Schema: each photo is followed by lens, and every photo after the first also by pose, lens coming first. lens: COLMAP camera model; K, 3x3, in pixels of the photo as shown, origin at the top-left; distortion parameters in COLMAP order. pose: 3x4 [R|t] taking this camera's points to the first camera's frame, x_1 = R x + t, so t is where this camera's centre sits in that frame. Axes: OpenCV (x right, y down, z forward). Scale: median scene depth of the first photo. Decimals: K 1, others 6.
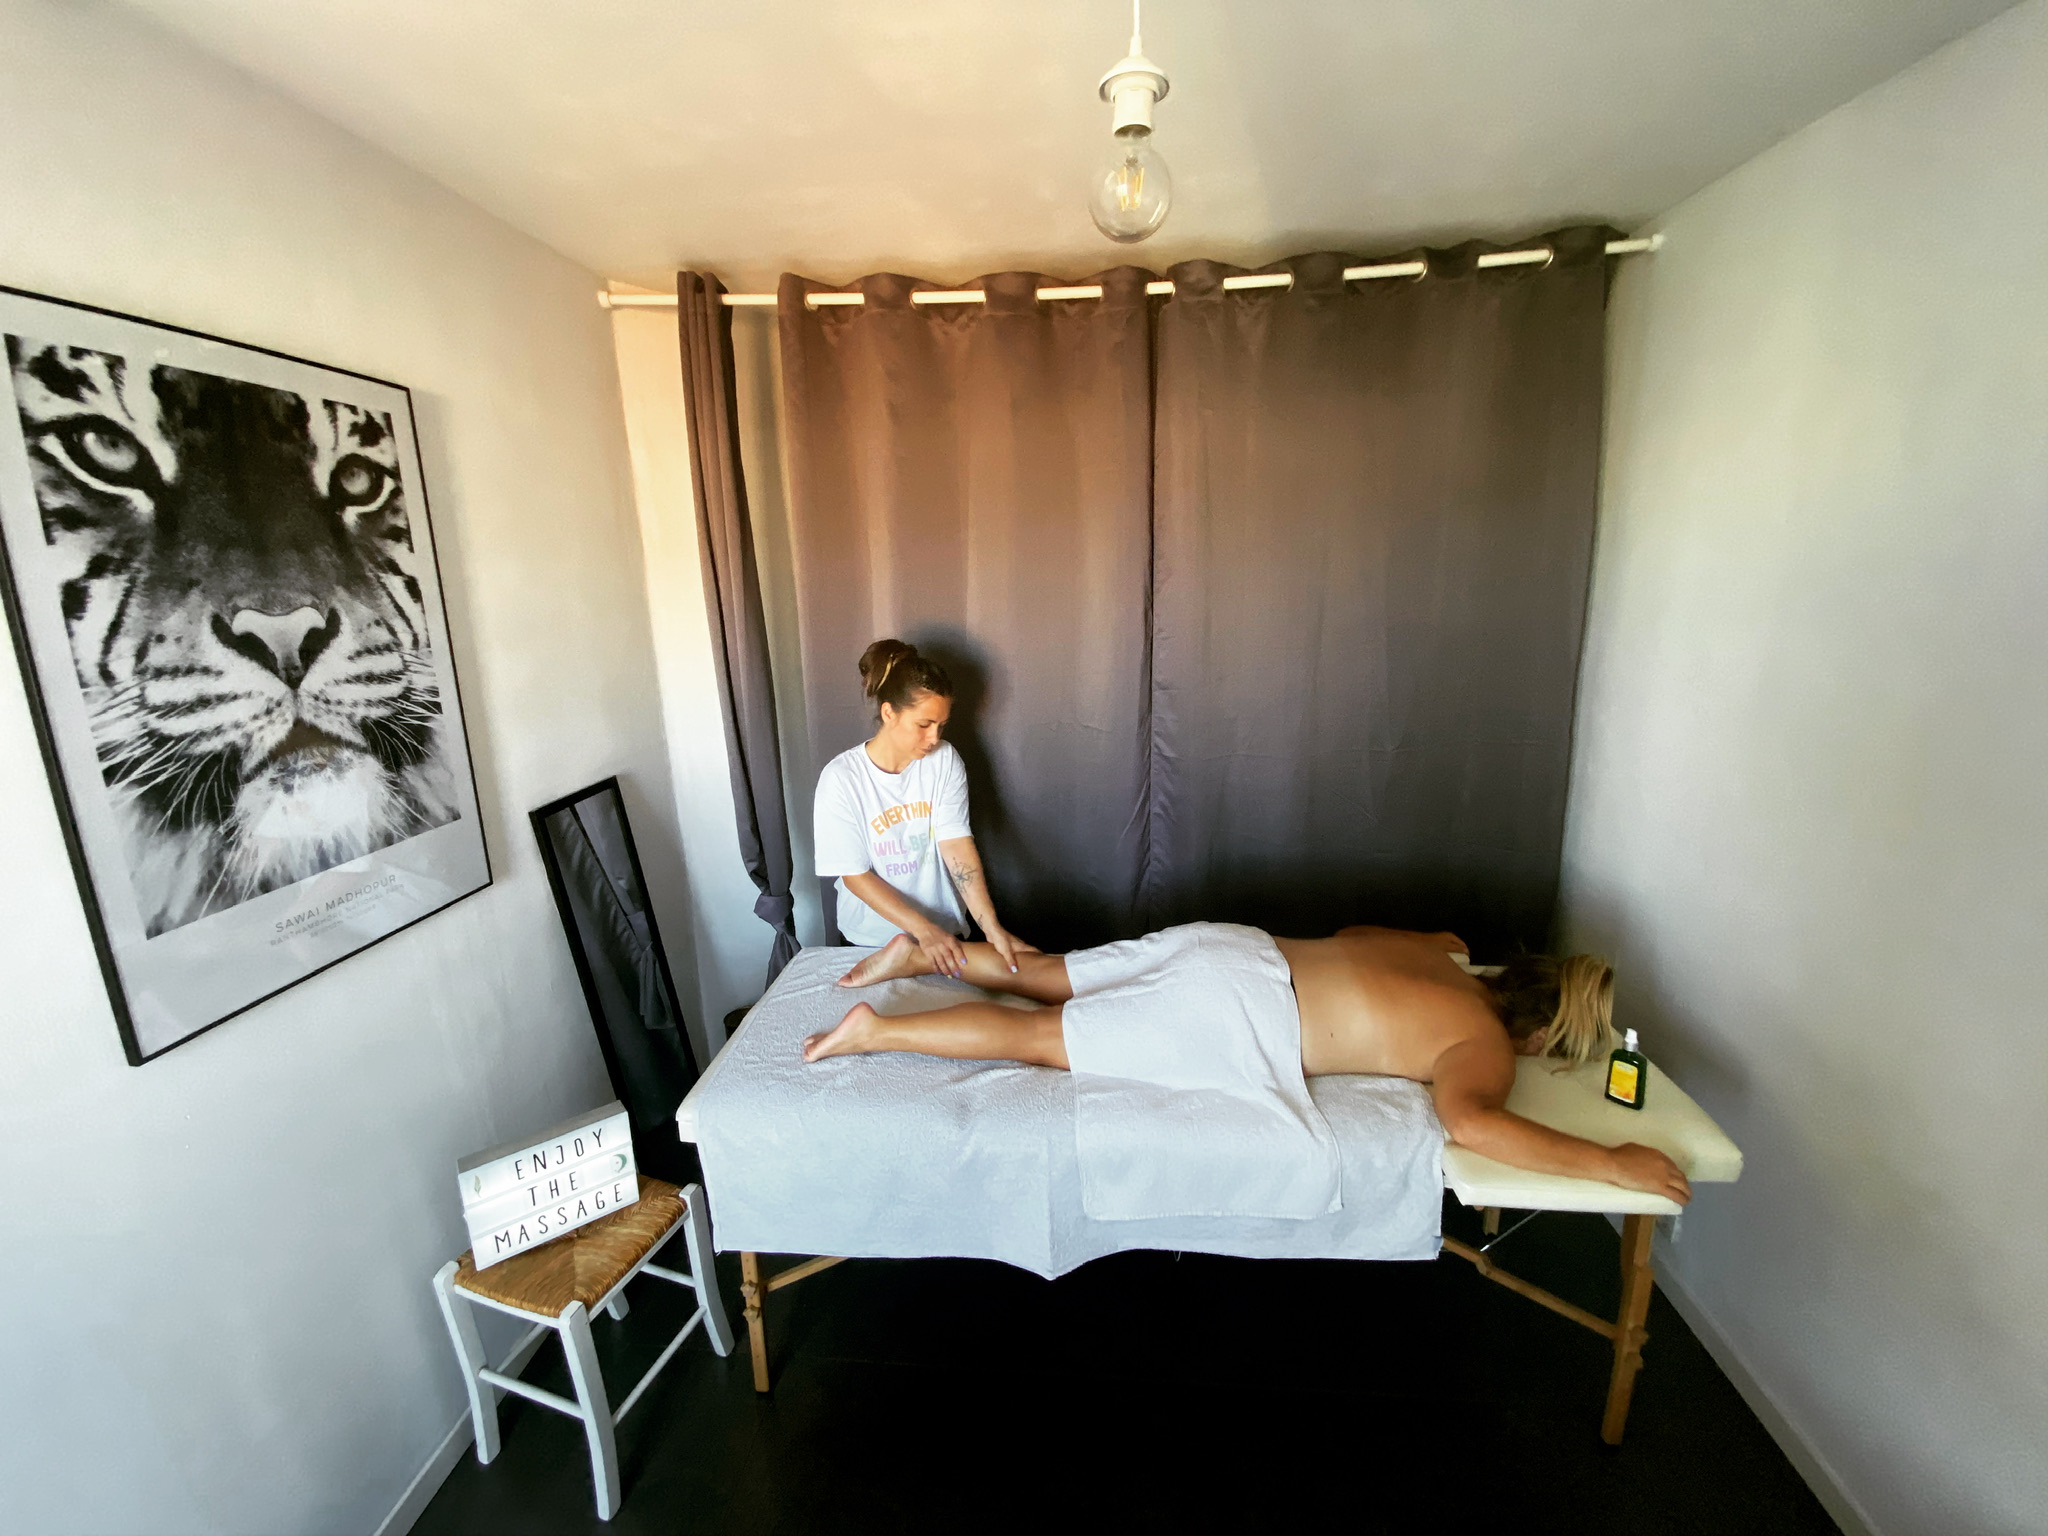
lens RADIAL K [[820.3, 0, 1024.0], [0, 820.3, 768.0], [0, 0, 1]] dist [0.013606, -0.015207]
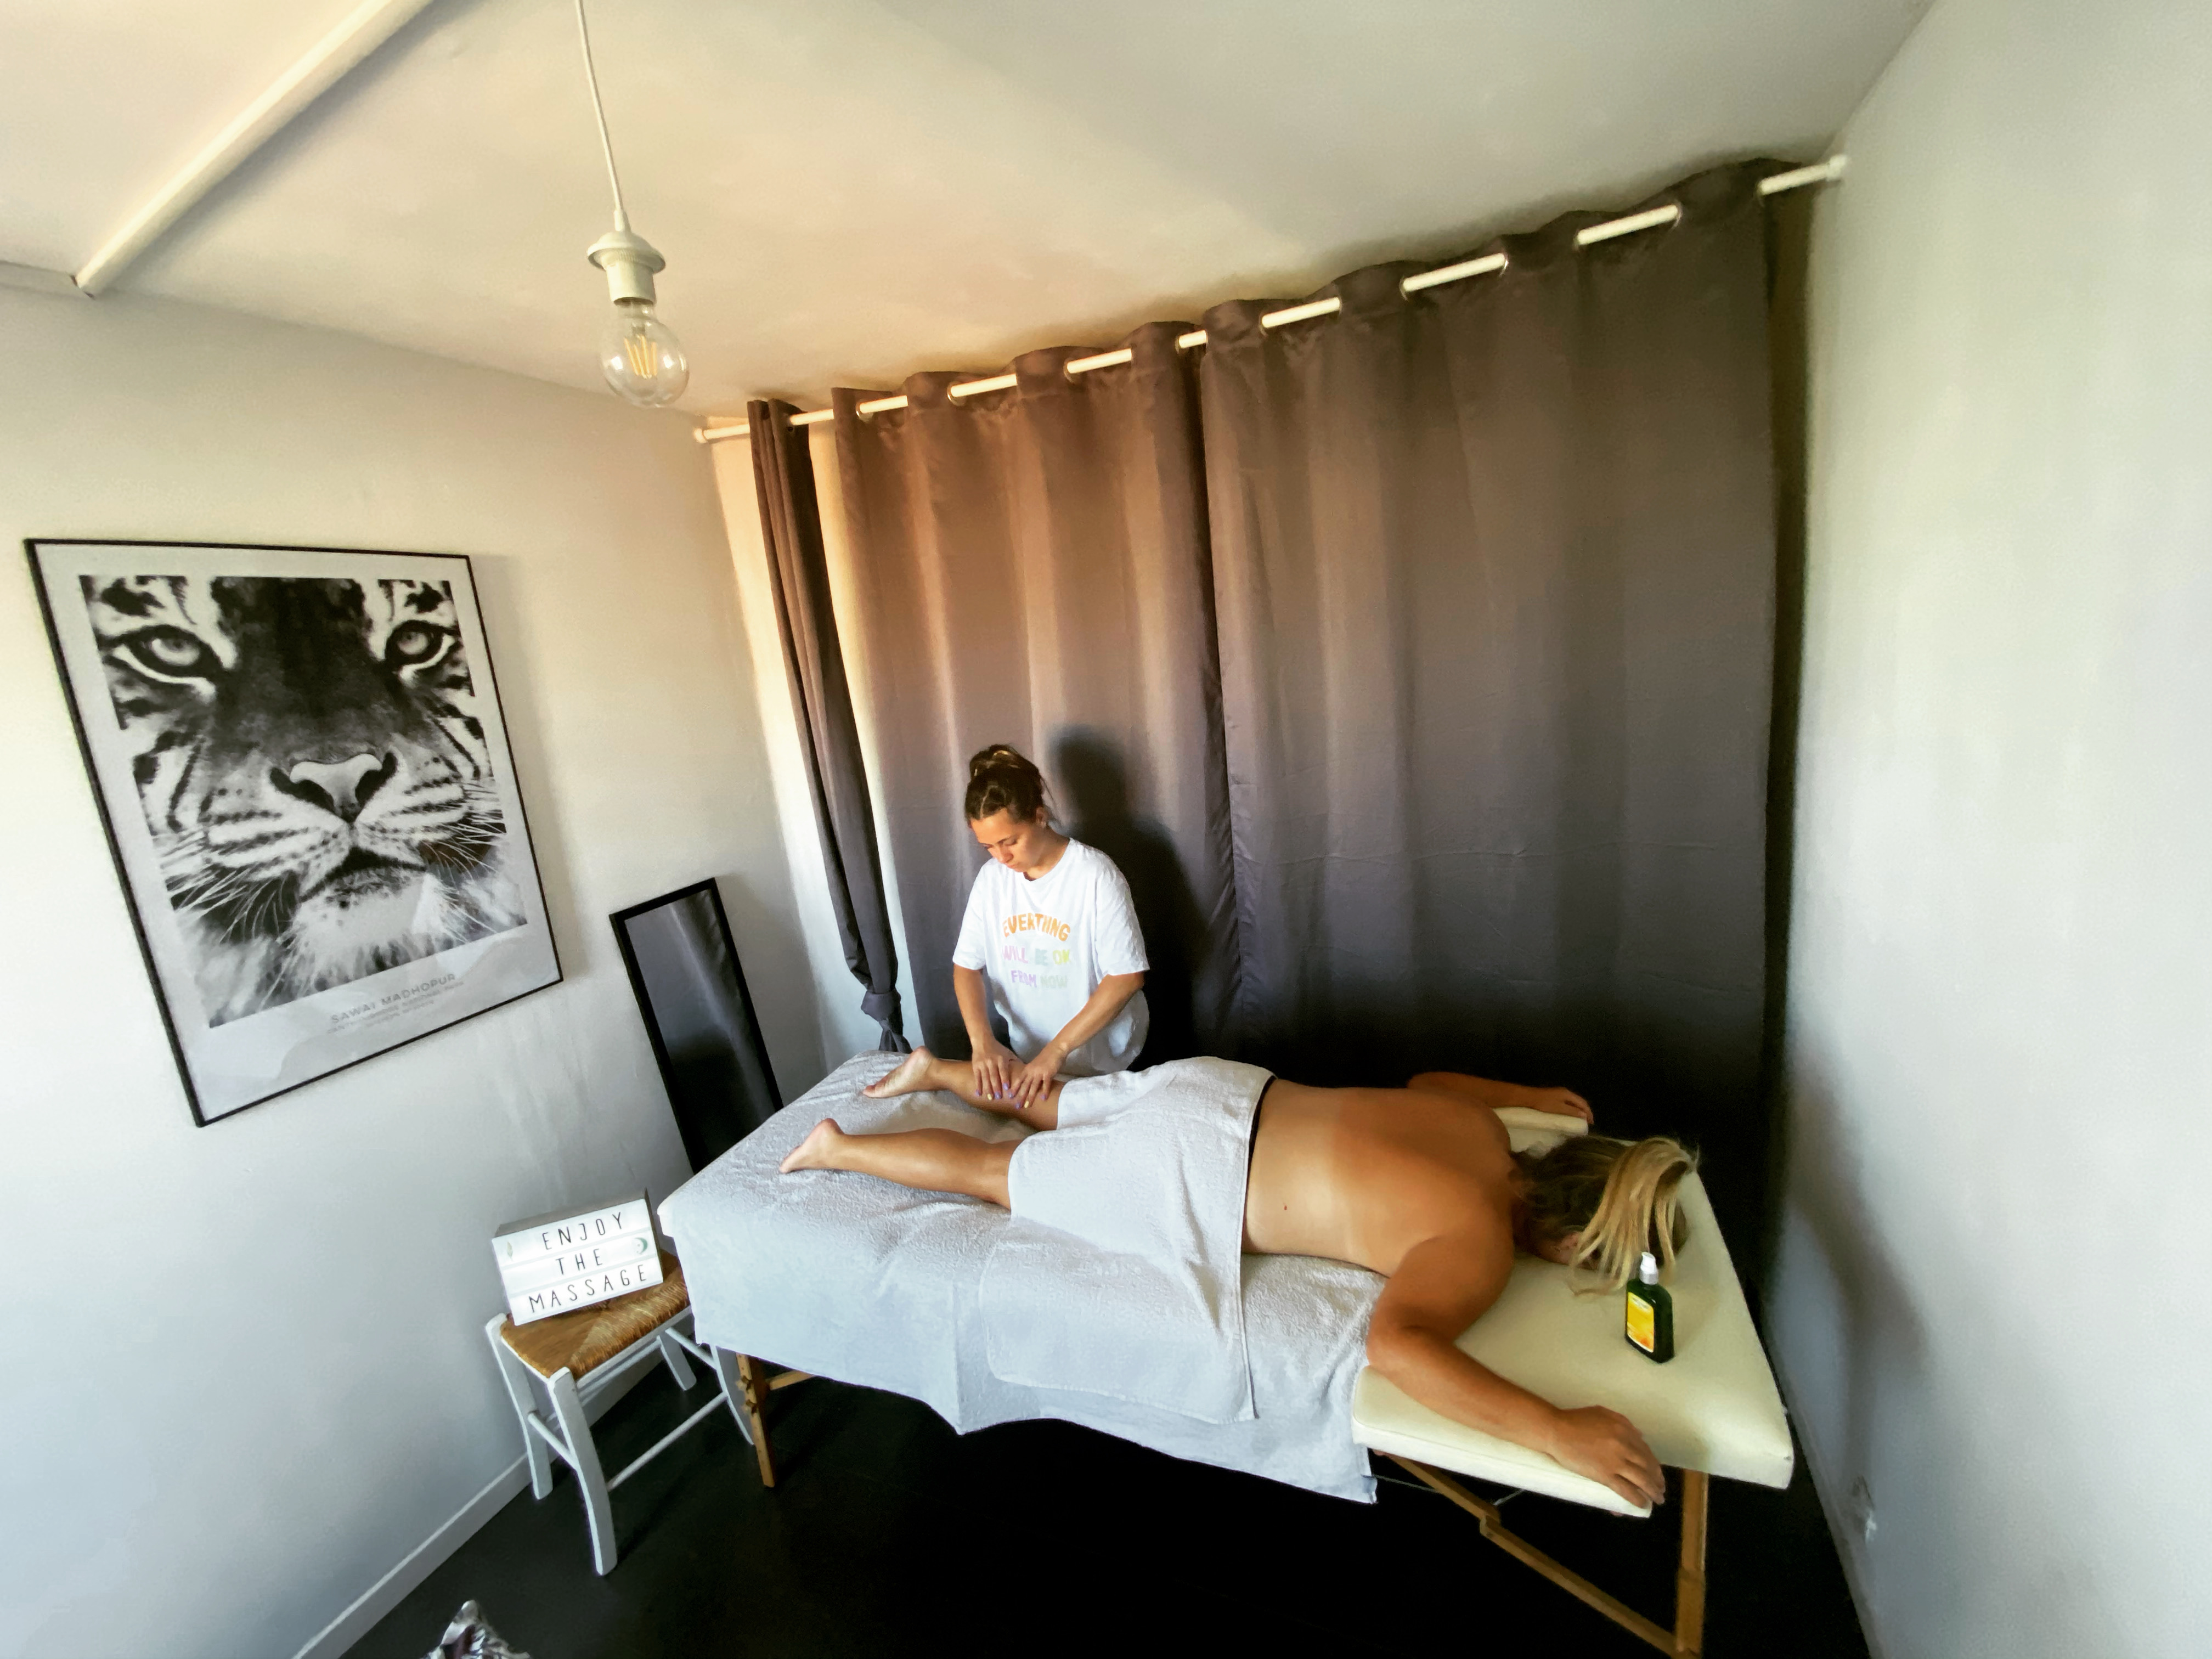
lens RADIAL K [[886.0, 0, 1106.0], [0, 886.0, 829.5], [0, 0, 1]] dist [0.013606, -0.015207]
pose [[0.952936, -0.006533, -0.303101, 0.533073], [0.004378, 0.999960, -0.007788, -0.065740], [0.303140, 0.006094, 0.952927, 0.081850]]
